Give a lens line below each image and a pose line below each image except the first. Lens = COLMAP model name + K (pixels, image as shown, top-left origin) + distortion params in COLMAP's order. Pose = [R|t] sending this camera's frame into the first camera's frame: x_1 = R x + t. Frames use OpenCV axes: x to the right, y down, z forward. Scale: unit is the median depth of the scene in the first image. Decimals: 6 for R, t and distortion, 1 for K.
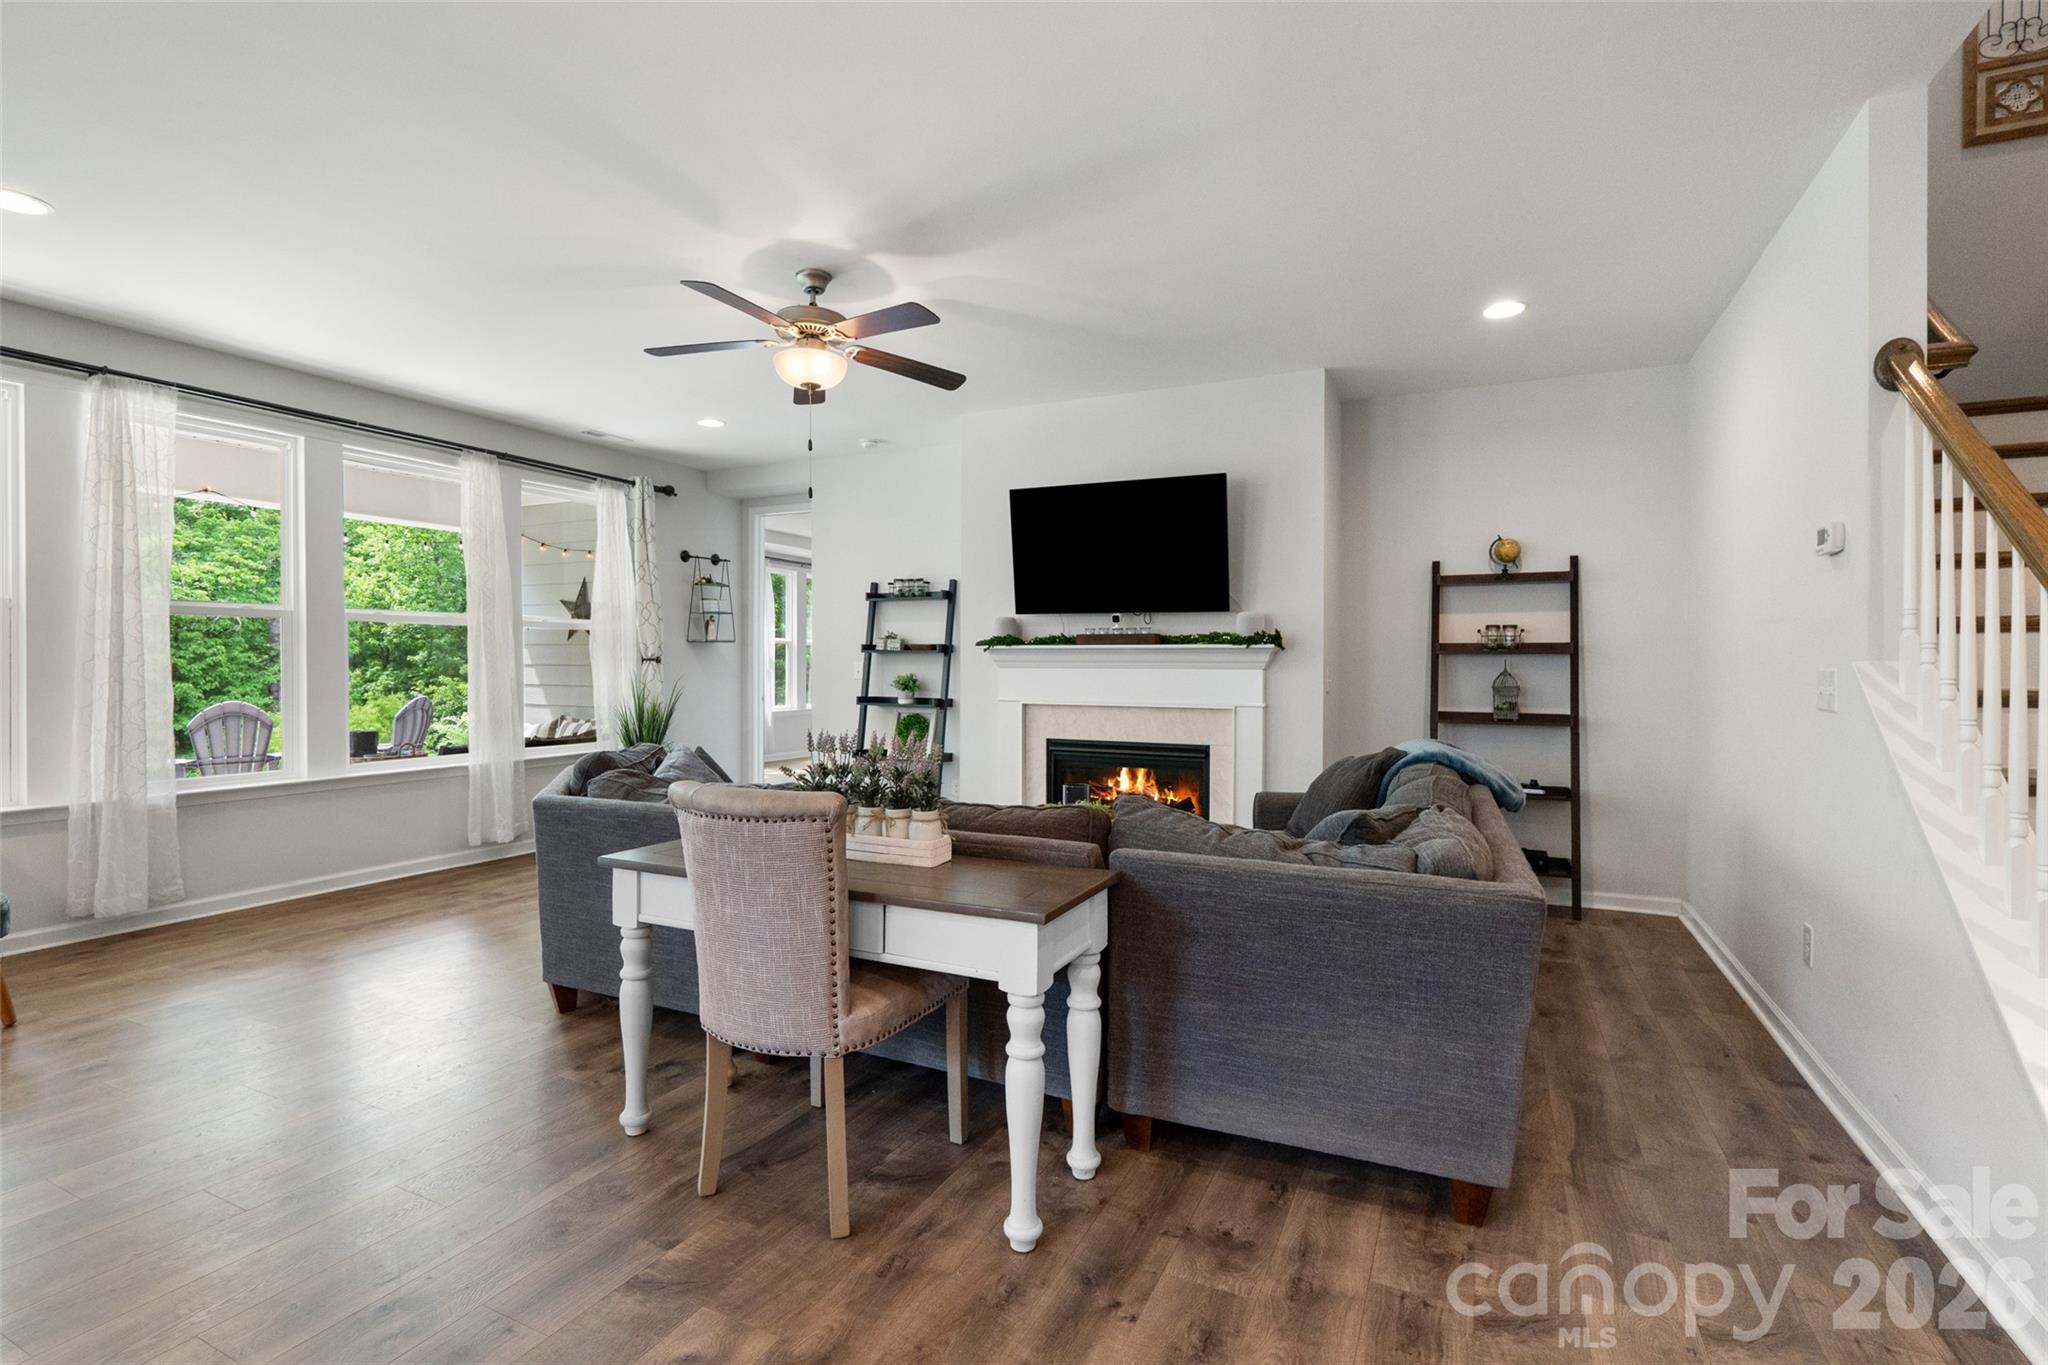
lens RADIAL K [[955.9, 0, 1023.5], [0, 955.9, 646.4], [0, 0, 1]] dist [-0.004674, -0.000187]
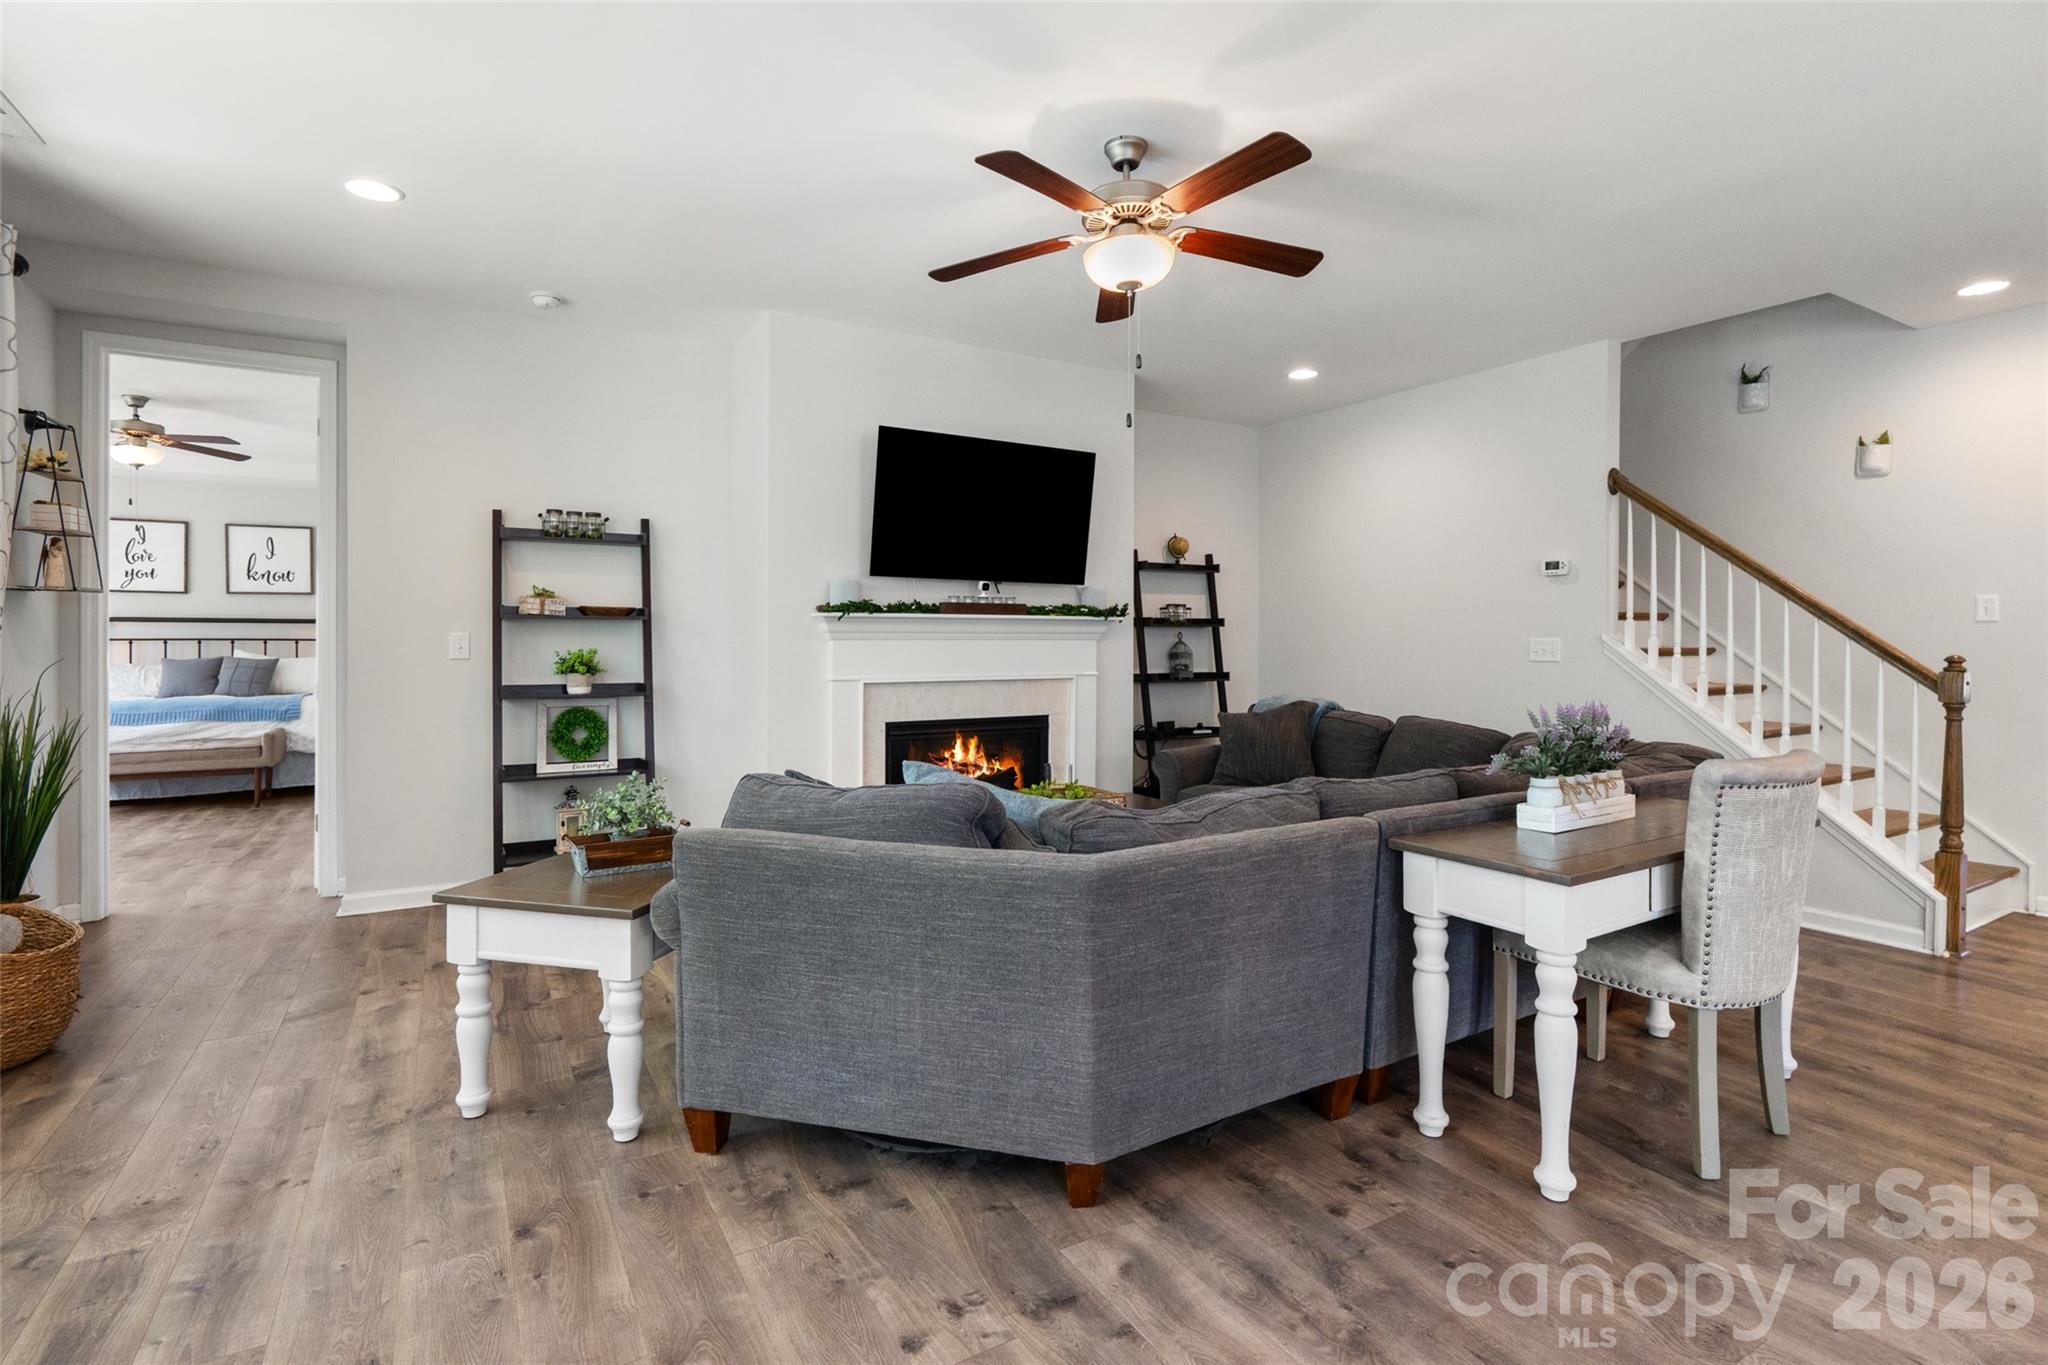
lens RADIAL K [[955.9, 0, 1023.5], [0, 955.9, 646.4], [0, 0, 1]] dist [-0.004674, -0.000187]
pose [[0.548413, -0.013832, 0.836093, -0.656422], [-0.015027, 0.999539, 0.026392, 0.003870], [-0.836072, -0.027037, 0.547952, 0.449159]]
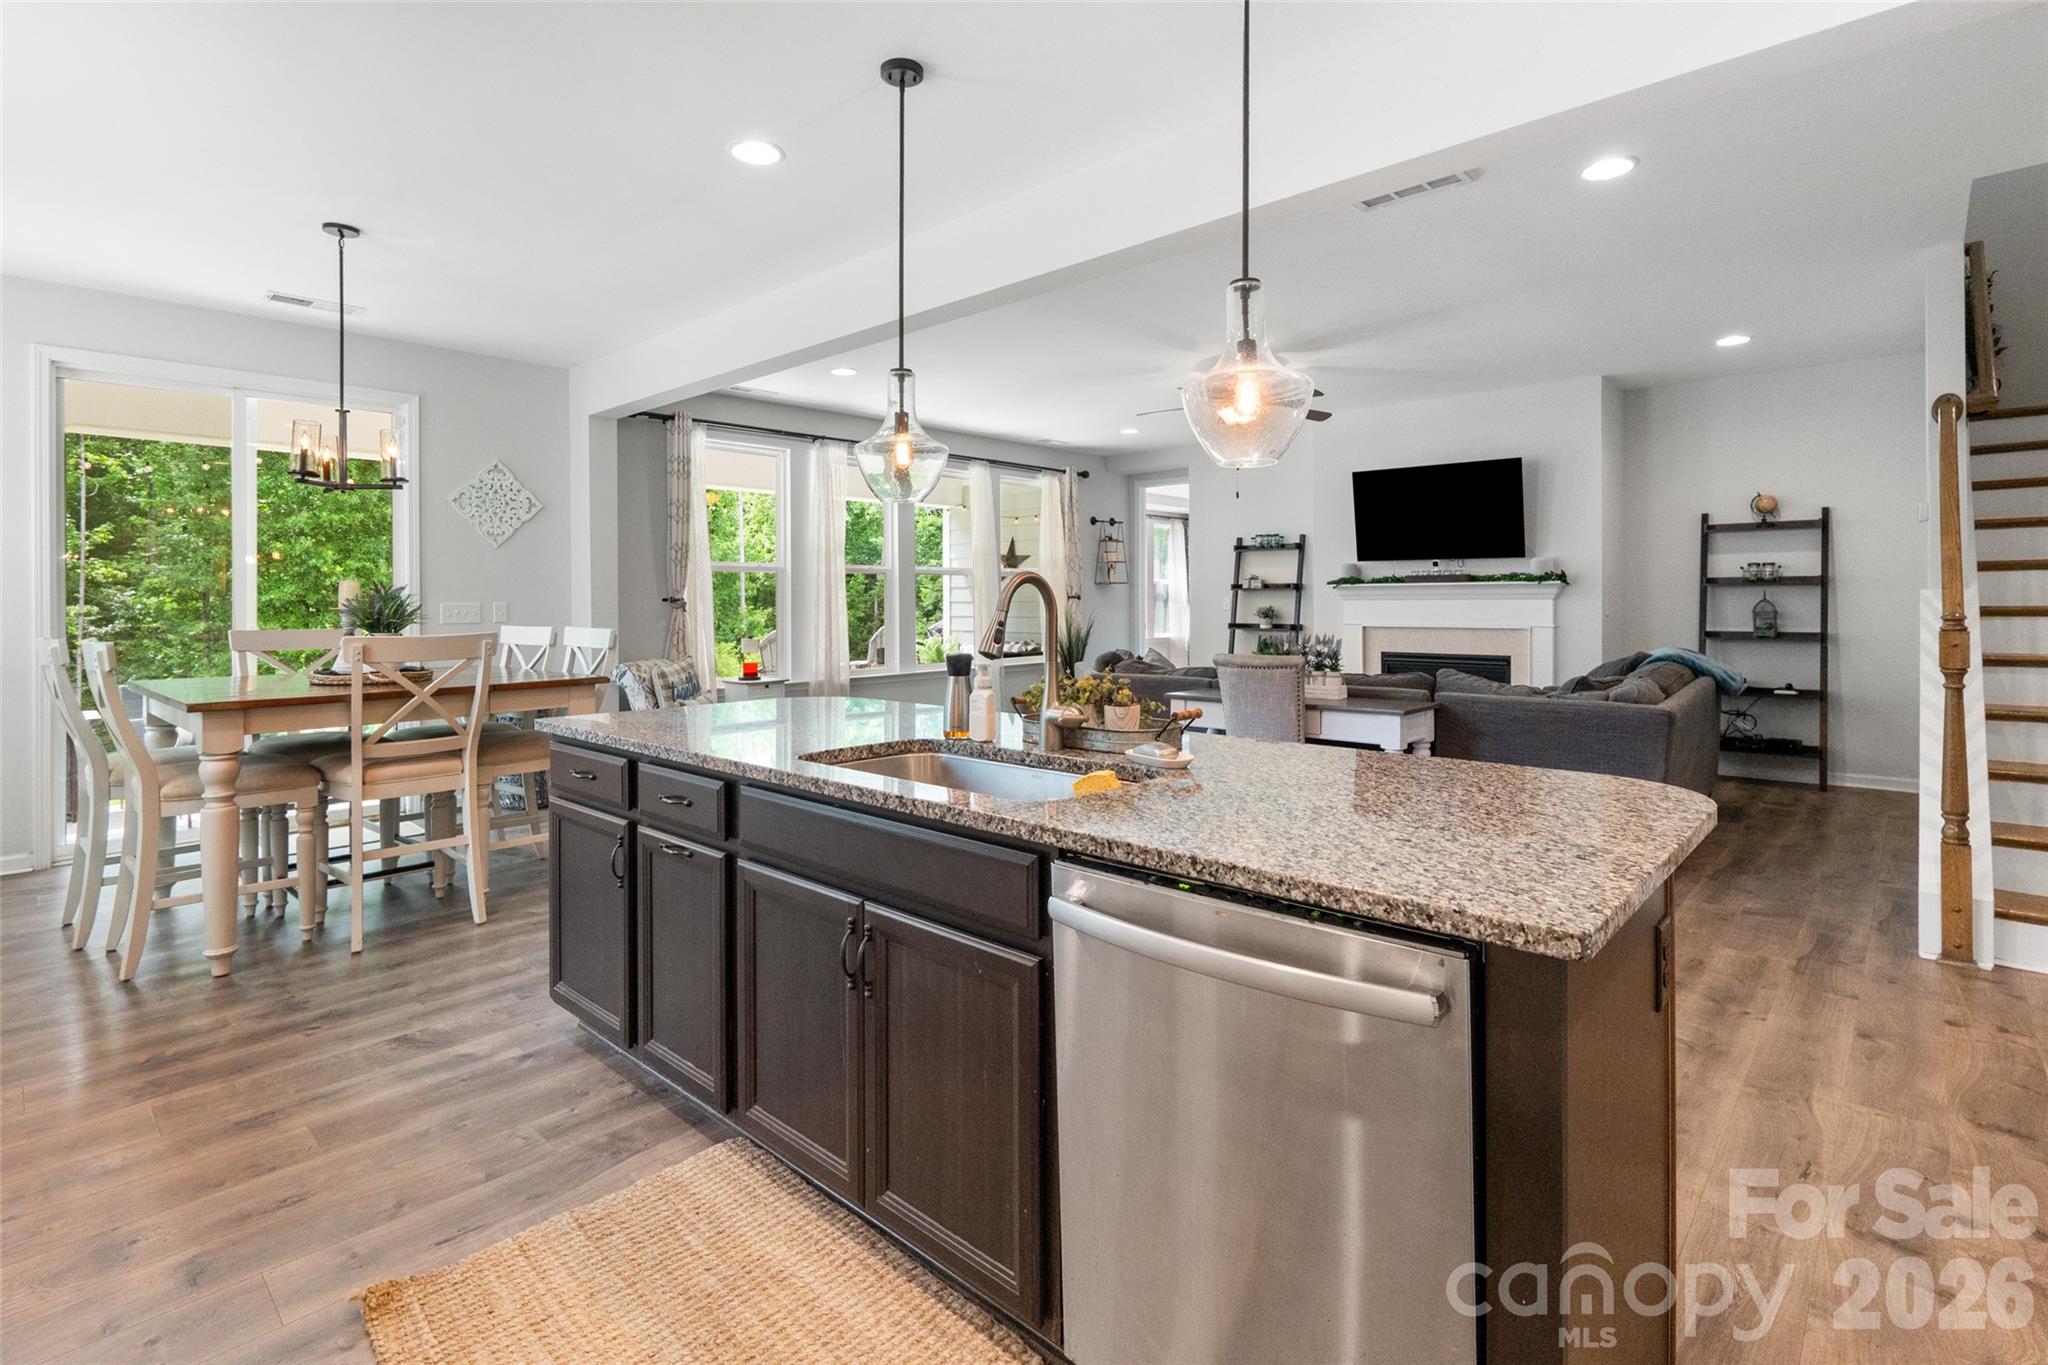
lens RADIAL K [[982.0, 0, 1026.4], [0, 982.0, 610.2], [0, 0, 1]] dist [-0.006423, -0.000318]
pose [[0.956657, -0.007006, -0.291132, -0.055502], [0.015339, 0.999535, 0.026349, -0.008302], [0.290813, -0.029672, 0.956320, -0.516360]]
